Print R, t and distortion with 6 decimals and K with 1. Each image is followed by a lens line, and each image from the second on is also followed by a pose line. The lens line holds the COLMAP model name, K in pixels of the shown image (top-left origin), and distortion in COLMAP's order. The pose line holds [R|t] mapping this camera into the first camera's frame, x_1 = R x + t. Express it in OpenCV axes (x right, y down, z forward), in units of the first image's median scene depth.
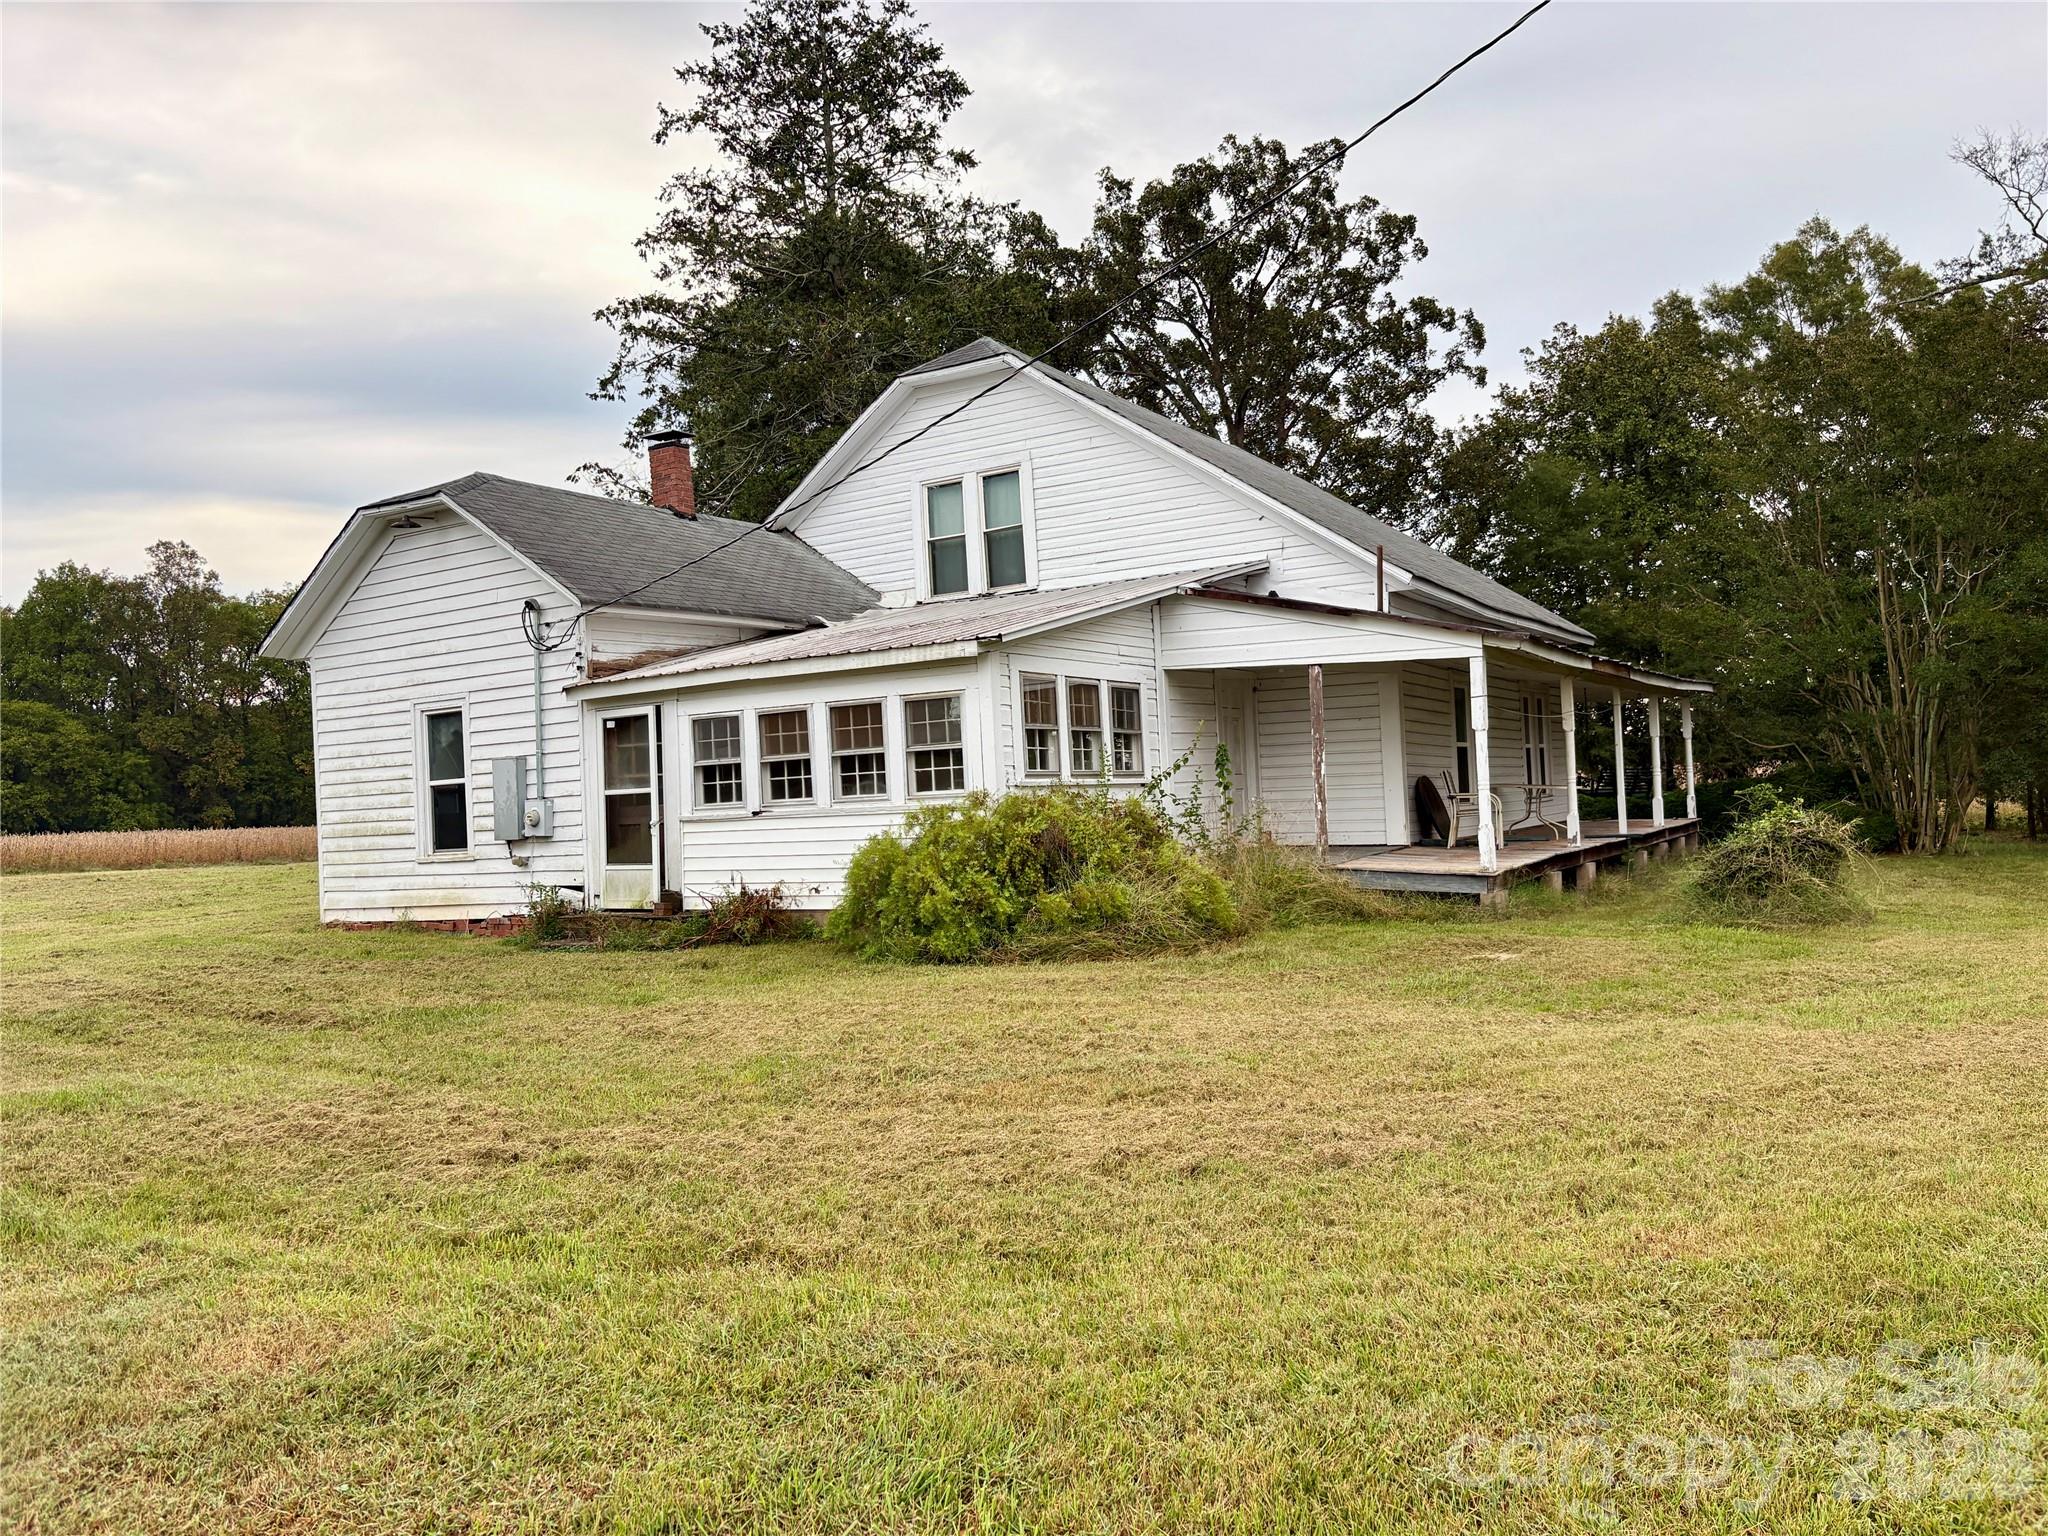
lens RADIAL K [[1533.8, 0, 1025.8], [0, 1533.8, 768.5], [0, 0, 1]] dist [0.032971, 0.002284]
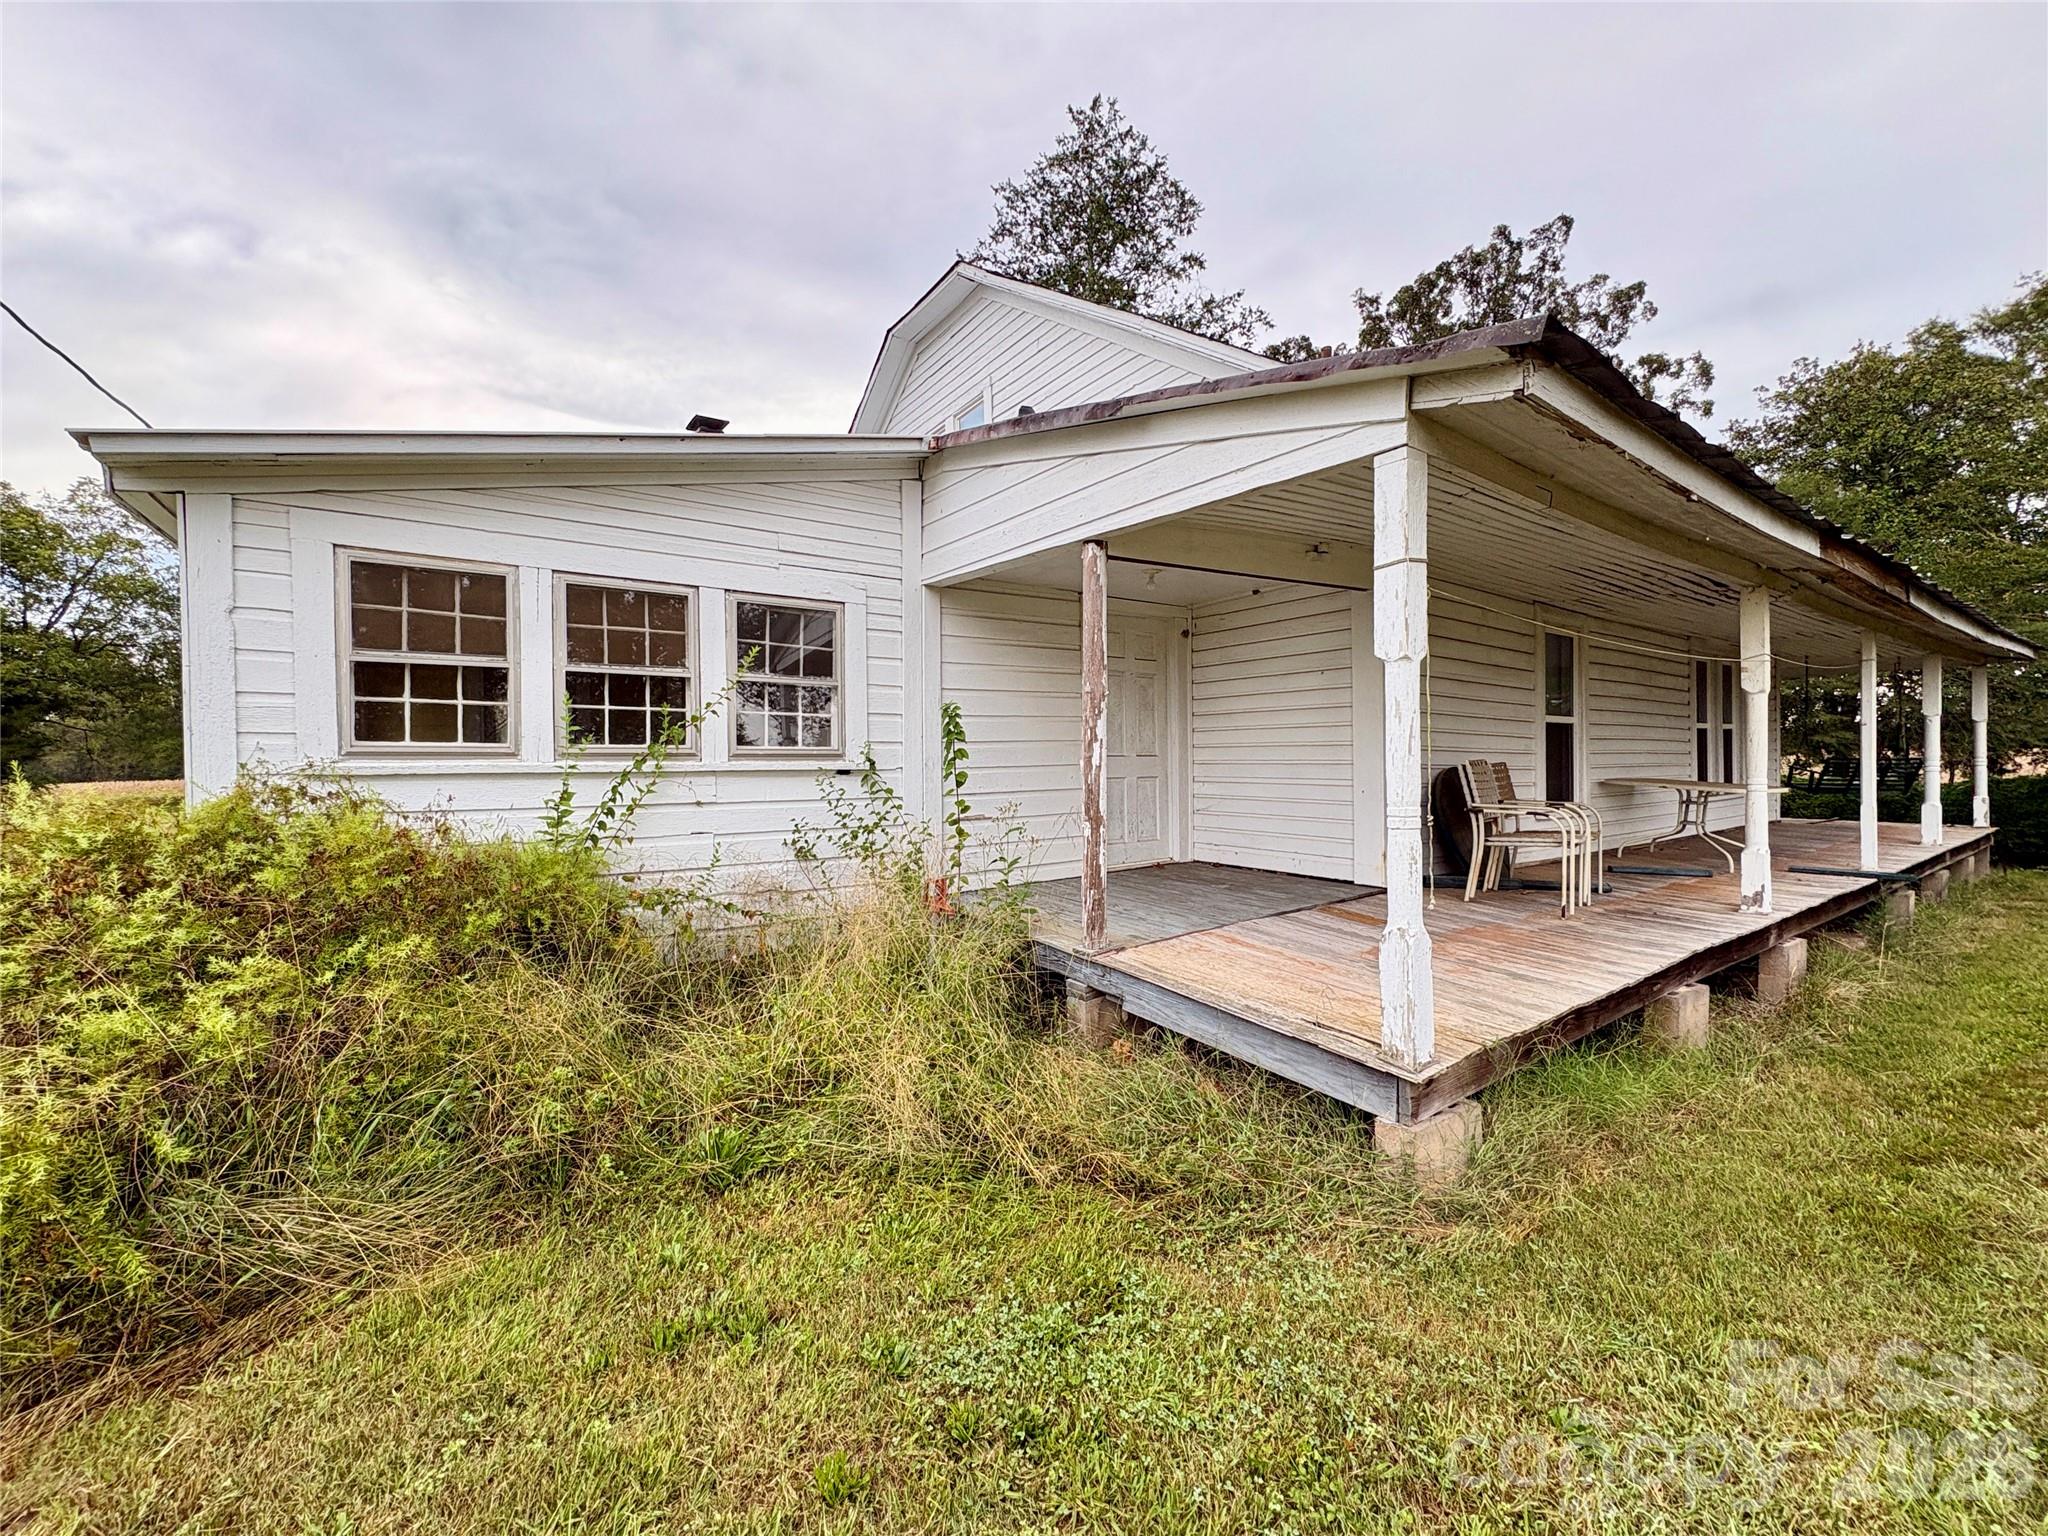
lens RADIAL K [[826.3, 0, 1013.6], [0, 826.3, 768.9], [0, 0, 1]] dist [0.002158, -0.000844]
pose [[0.913761, 0.033982, -0.404829, 0.147955], [-0.019582, 0.999021, 0.039661, -0.002672], [0.405781, -0.028314, 0.913532, 0.399659]]
